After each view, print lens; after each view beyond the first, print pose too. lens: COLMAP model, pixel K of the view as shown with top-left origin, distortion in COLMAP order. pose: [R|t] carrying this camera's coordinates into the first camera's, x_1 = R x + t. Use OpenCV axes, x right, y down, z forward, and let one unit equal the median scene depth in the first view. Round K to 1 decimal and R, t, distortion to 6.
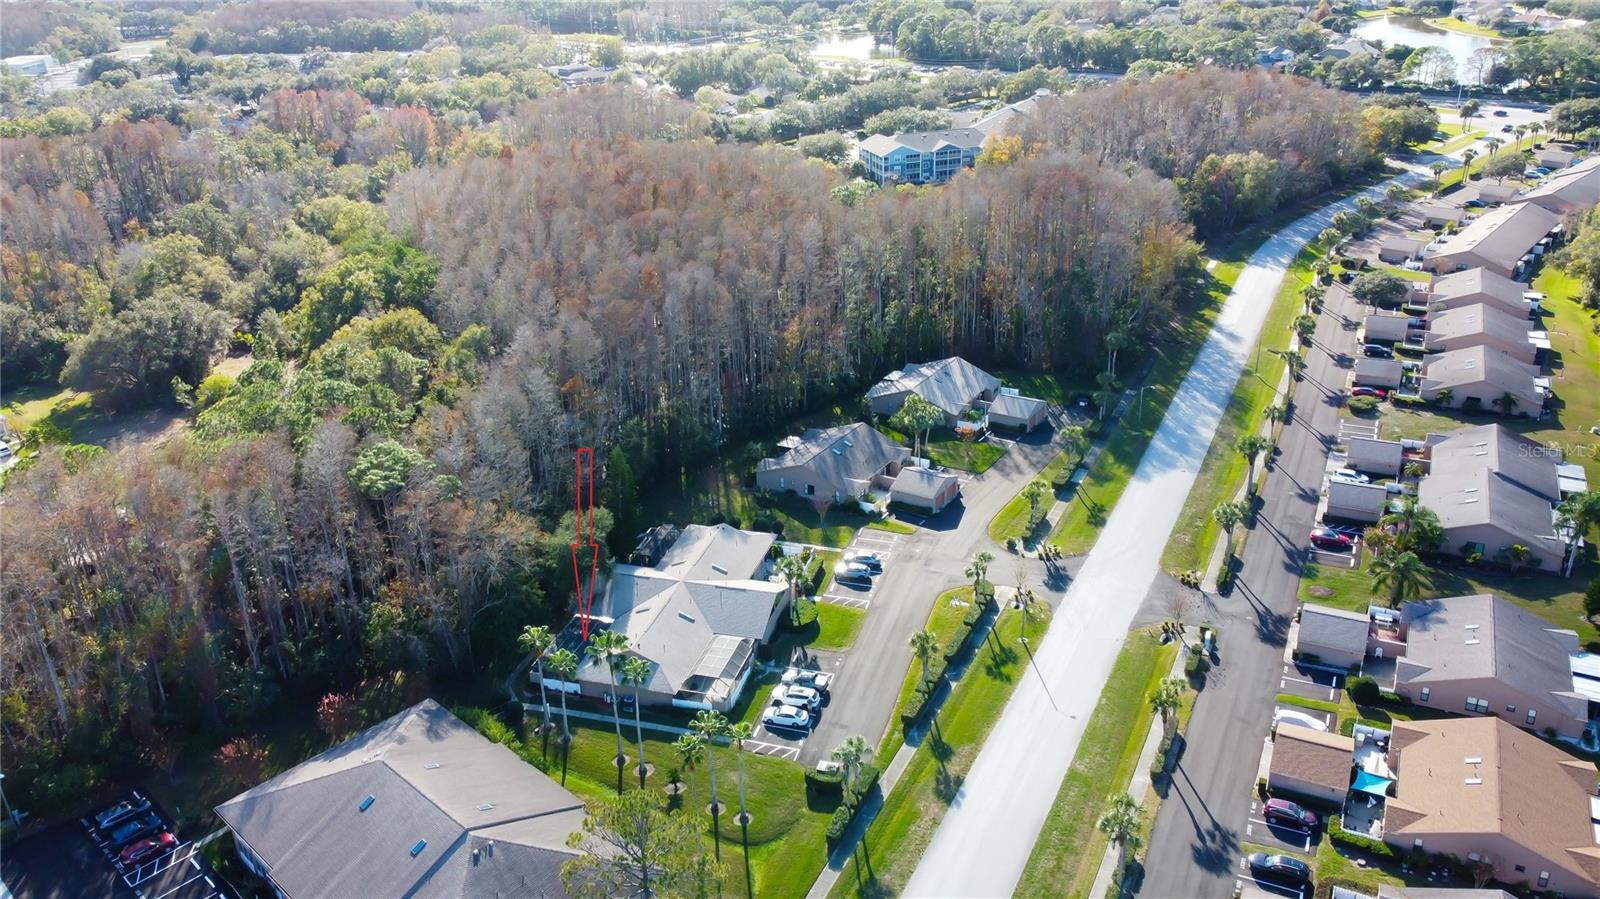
lens RADIAL K [[1245.6, 0, 796.0], [0, 1245.6, 453.9], [0, 0, 1]] dist [0.008808, 0.022479]
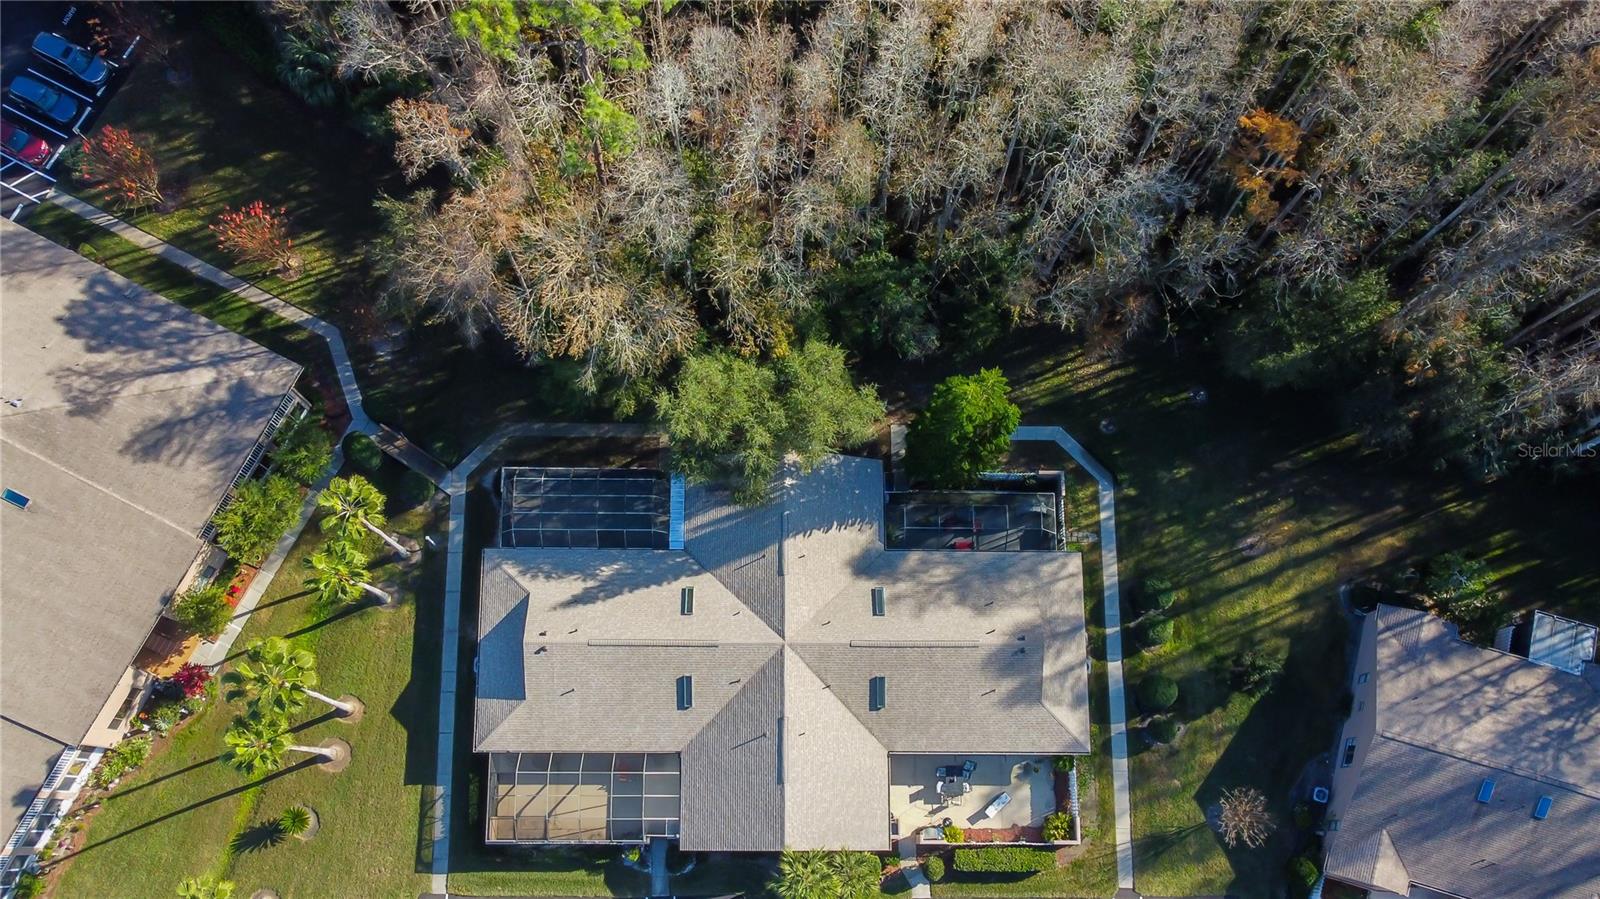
lens RADIAL K [[1245.6, 0, 805.3], [0, 1245.6, 595.4], [0, 0, 1]] dist [0.008808, 0.022479]
pose [[0.281171, 0.948964, -0.142863, -0.031242], [-0.432314, 0.258159, 0.863978, -0.277986], [0.856766, -0.181164, 0.482837, 0.653254]]
